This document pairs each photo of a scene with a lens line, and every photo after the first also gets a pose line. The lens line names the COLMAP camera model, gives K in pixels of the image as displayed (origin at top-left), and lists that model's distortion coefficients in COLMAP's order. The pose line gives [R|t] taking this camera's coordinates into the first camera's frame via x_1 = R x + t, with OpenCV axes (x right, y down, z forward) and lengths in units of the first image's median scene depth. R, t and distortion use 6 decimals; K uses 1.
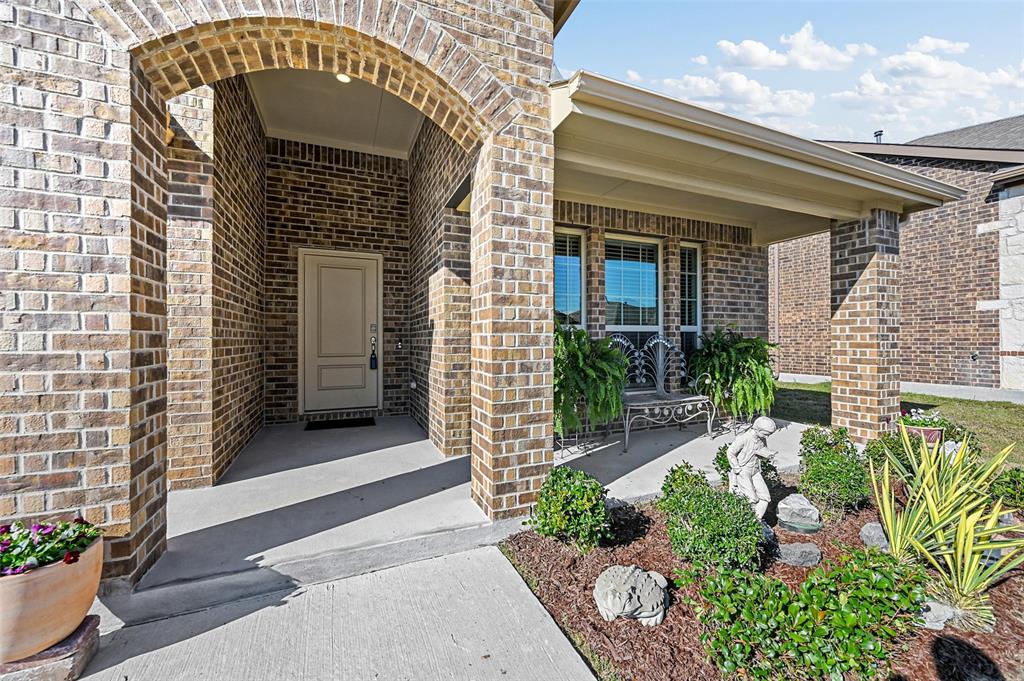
lens RADIAL K [[404.7, 0, 516.5], [0, 404.7, 338.7], [0, 0, 1]] dist [-0.002180, -0.000081]
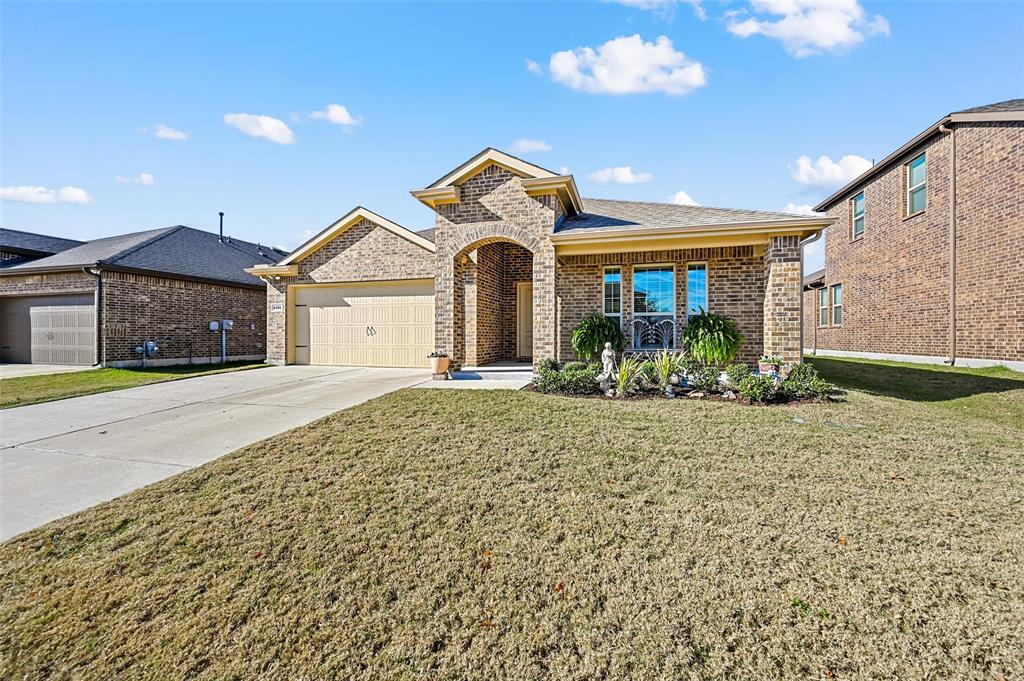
lens RADIAL K [[404.7, 0, 516.2], [0, 404.7, 334.6], [0, 0, 1]] dist [-0.002180, -0.000081]
pose [[0.776197, 0.000446, -0.630490, 1.085775], [-0.002211, 0.999996, -0.002015, 0.082556], [0.630486, 0.002958, 0.776195, -0.924368]]
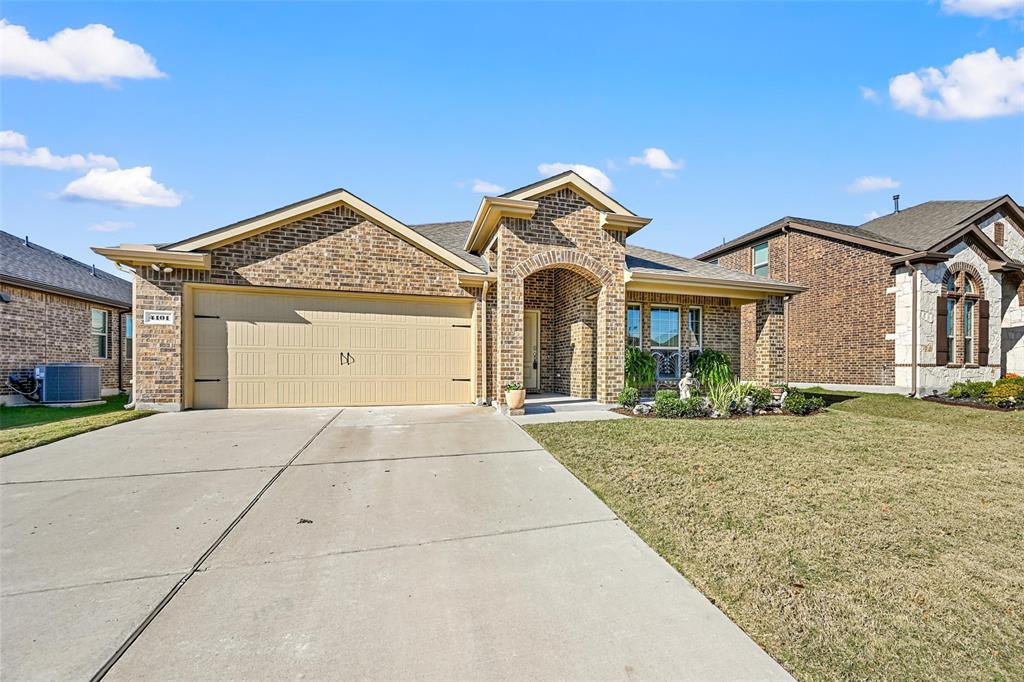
lens RADIAL K [[441.4, 0, 563.2], [0, 441.4, 368.4], [0, 0, 1]] dist [-0.004105, -0.000081]
pose [[0.997159, 0.008201, -0.074878, -0.078050], [-0.008102, 0.999966, 0.001634, 0.092341], [0.074889, -0.001022, 0.997191, -1.517268]]
